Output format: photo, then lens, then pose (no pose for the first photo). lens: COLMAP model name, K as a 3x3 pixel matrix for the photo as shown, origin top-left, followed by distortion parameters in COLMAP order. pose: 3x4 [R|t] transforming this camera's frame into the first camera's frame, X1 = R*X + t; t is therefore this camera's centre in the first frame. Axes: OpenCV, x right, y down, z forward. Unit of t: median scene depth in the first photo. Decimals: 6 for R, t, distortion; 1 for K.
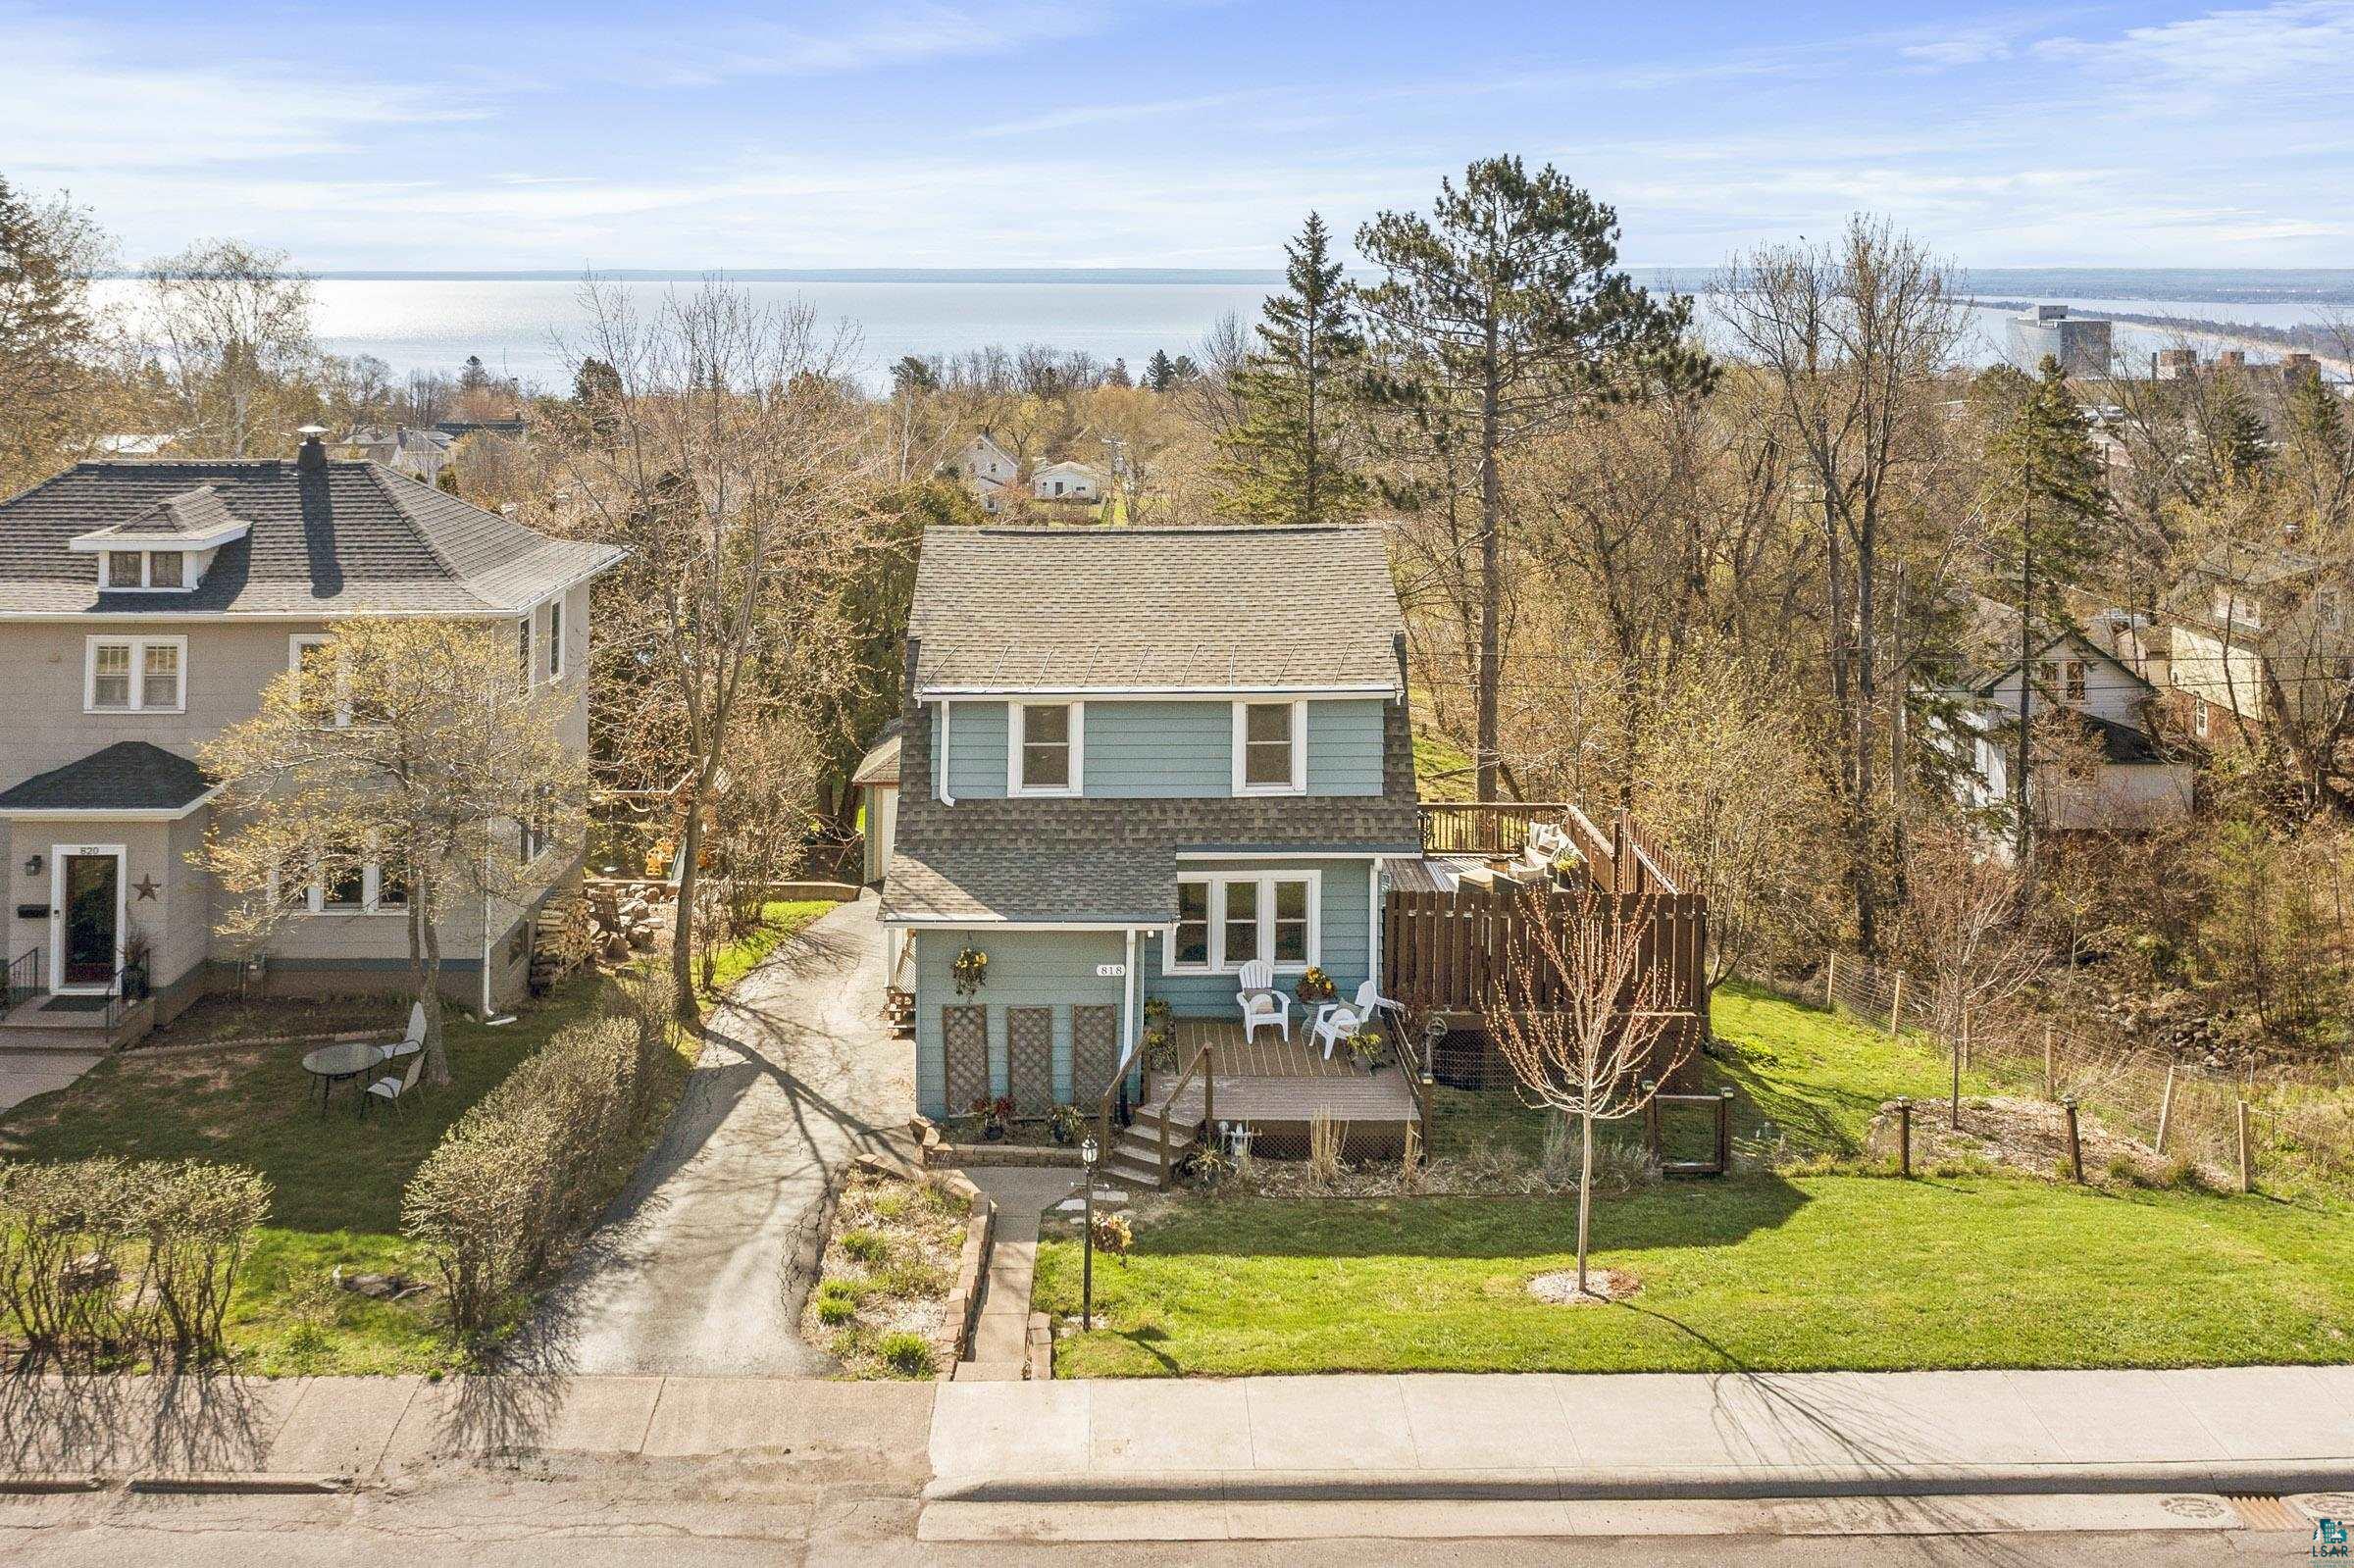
lens RADIAL K [[1906.9, 0, 1151.1], [0, 1906.9, 681.8], [0, 0, 1]] dist [-0.007970, 0.002116]
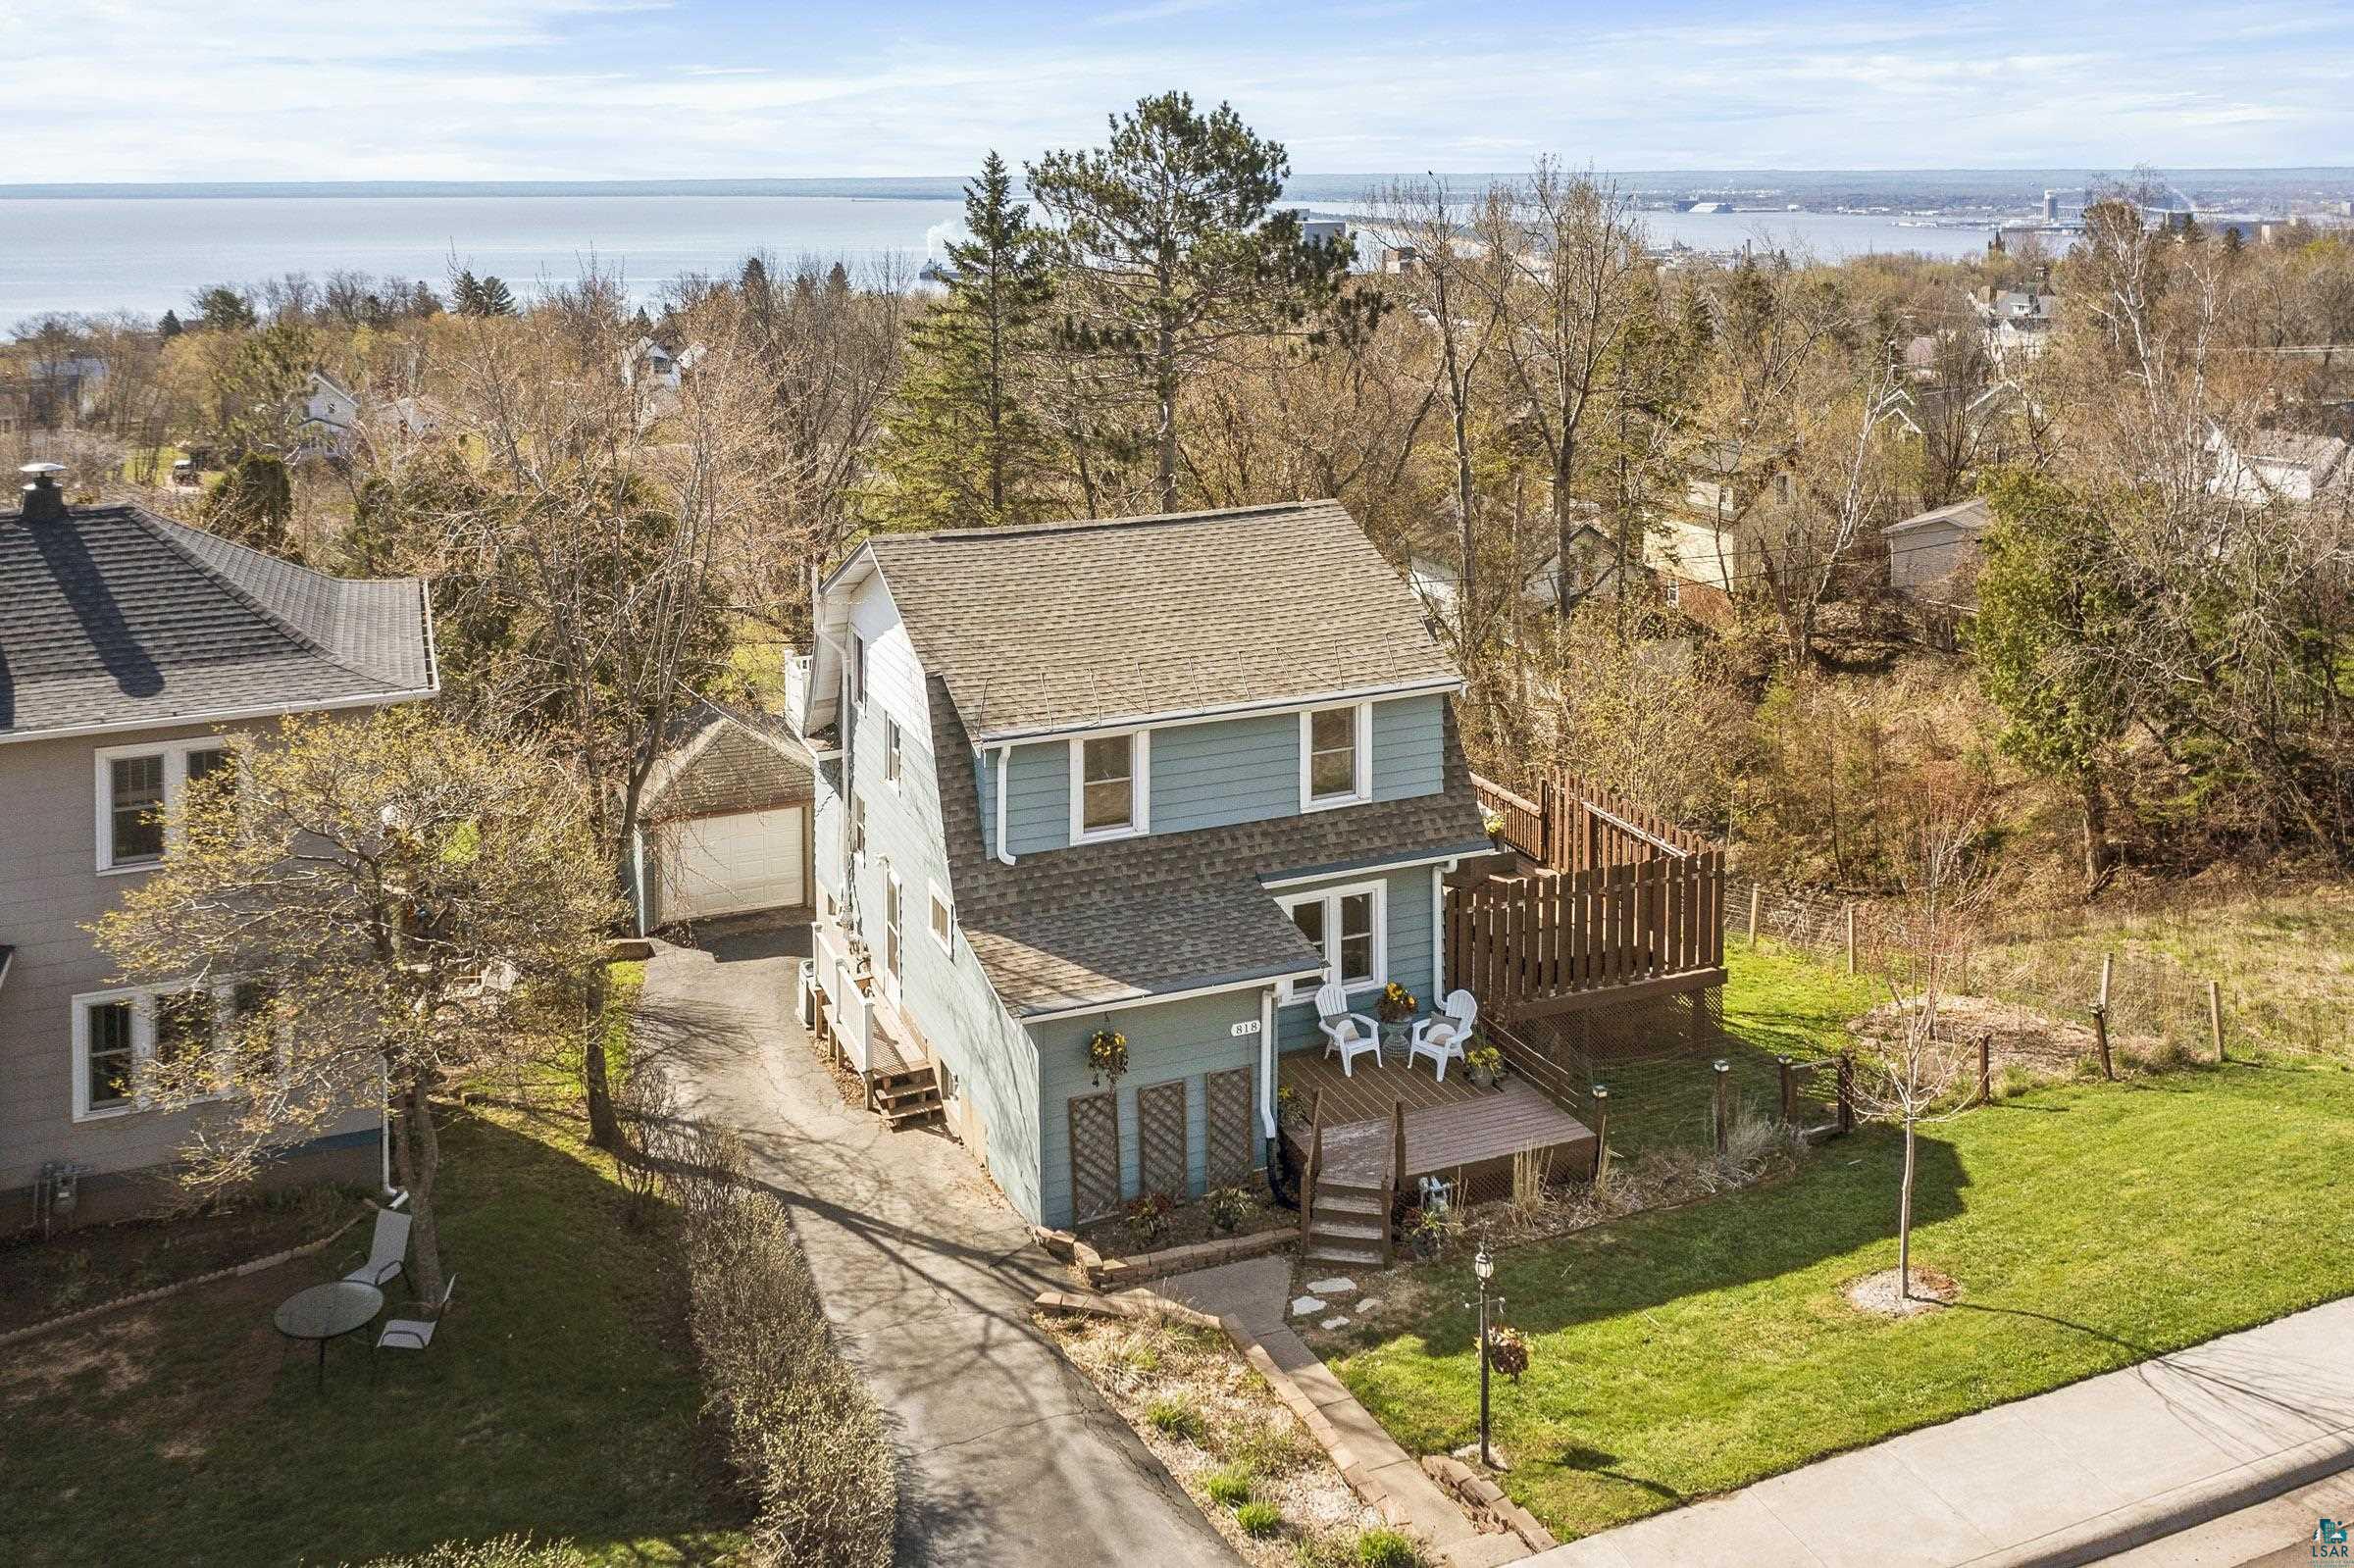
lens RADIAL K [[1885.2, 0, 1168.0], [0, 1885.2, 620.8], [0, 0, 1]] dist [-0.002611, -0.002819]
pose [[0.932908, -0.088089, 0.349175, -0.328344], [0.082148, 0.996112, 0.031818, -0.067029], [-0.350621, -0.000999, 0.936517, 0.170874]]
